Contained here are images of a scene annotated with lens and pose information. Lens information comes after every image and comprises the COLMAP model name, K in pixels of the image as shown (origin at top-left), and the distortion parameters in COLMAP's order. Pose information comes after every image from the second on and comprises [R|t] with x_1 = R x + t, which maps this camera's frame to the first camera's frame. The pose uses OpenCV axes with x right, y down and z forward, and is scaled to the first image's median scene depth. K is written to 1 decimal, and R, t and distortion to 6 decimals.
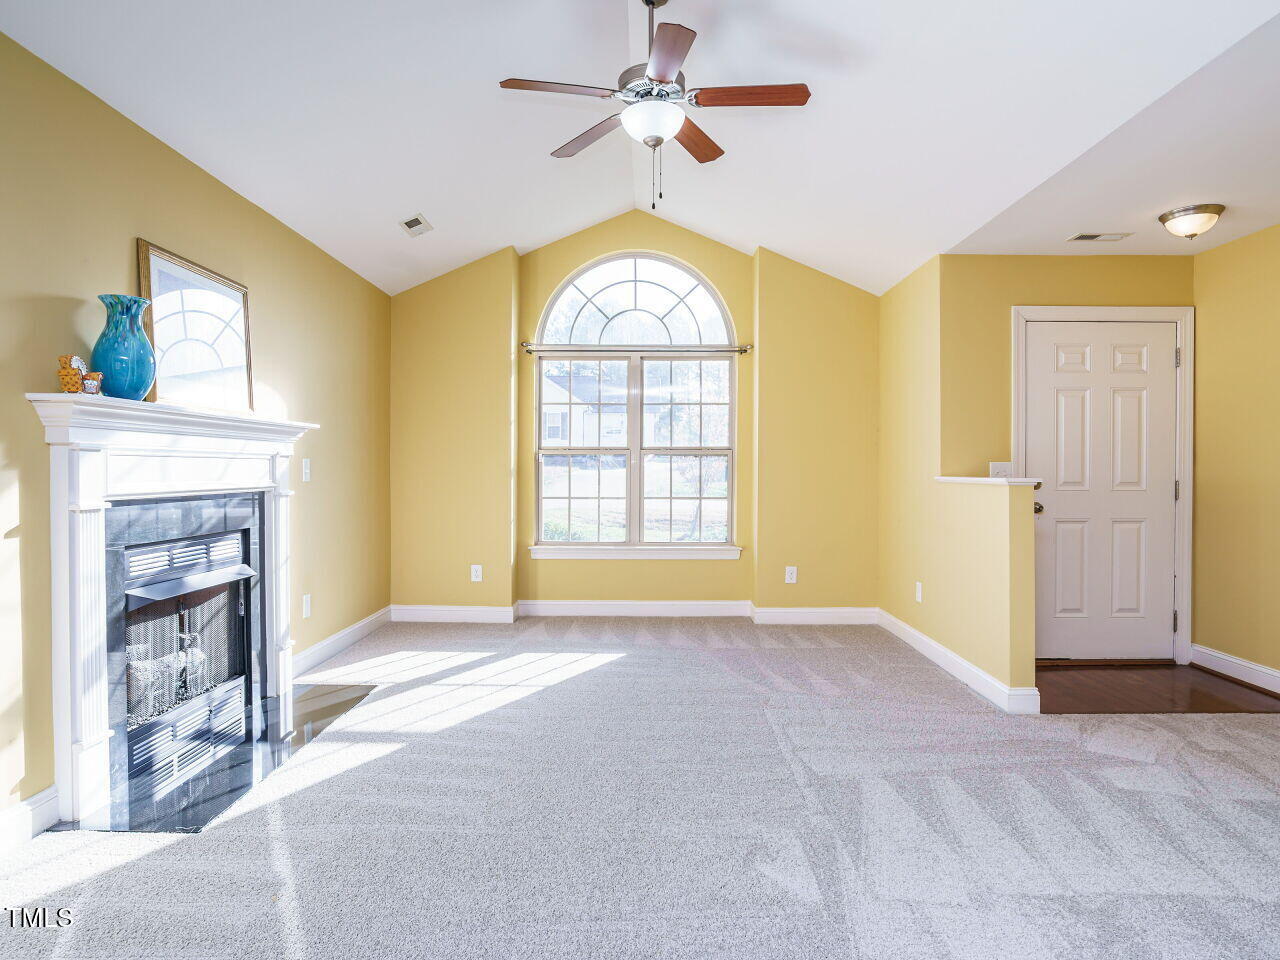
lens RADIAL K [[837.4, 0, 631.8], [0, 837.4, 478.2], [0, 0, 1]] dist [-0.037965, 0.028649]
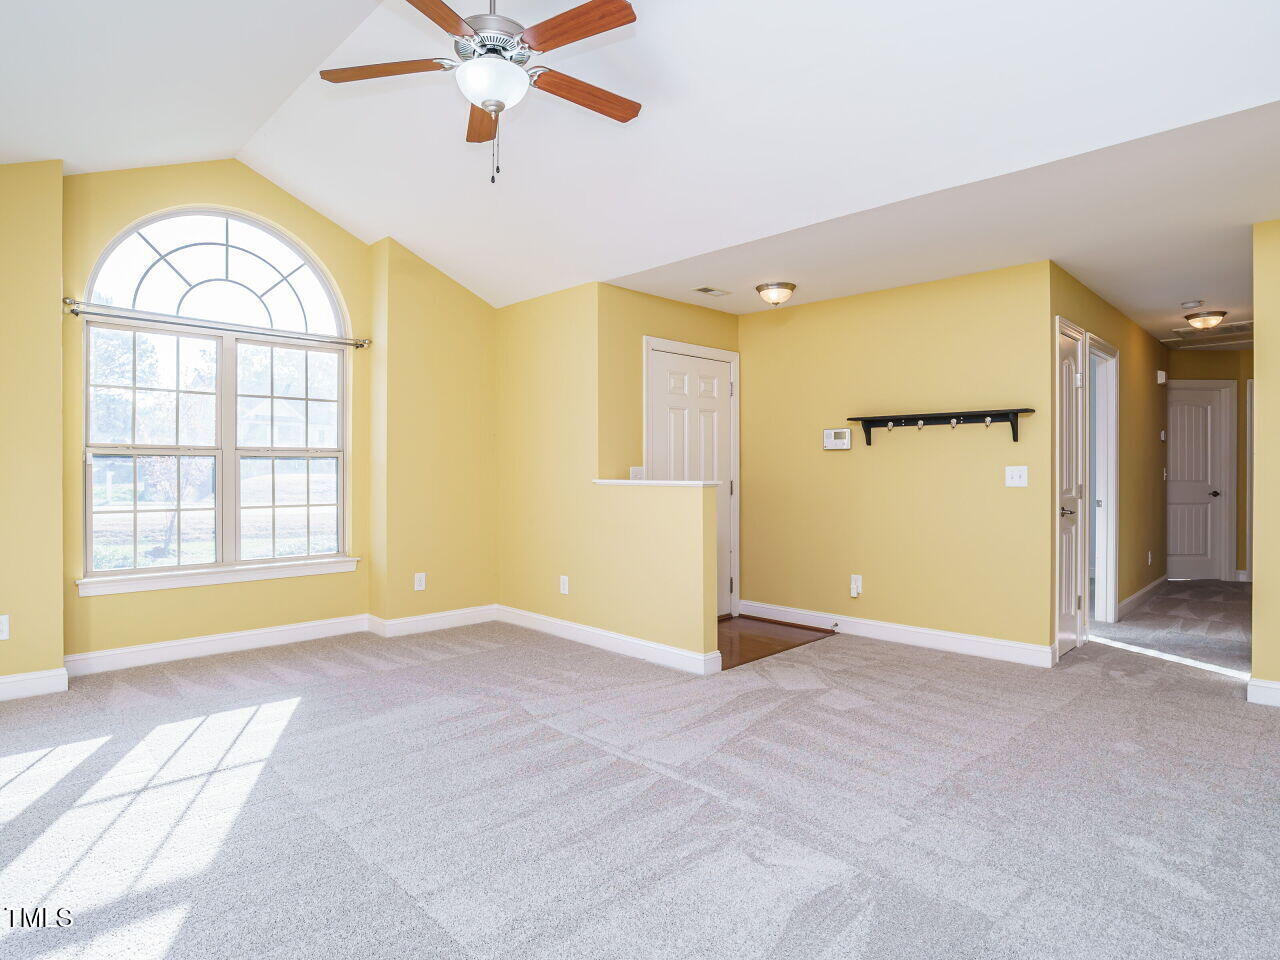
lens RADIAL K [[761.7, 0, 647.8], [0, 761.7, 469.7], [0, 0, 1]] dist [-0.035207, 0.013942]
pose [[0.681650, -0.001251, 0.731678, -0.263524], [0.008329, 0.999947, -0.006049, -0.006417], [-0.731631, 0.010218, 0.681624, 0.195629]]
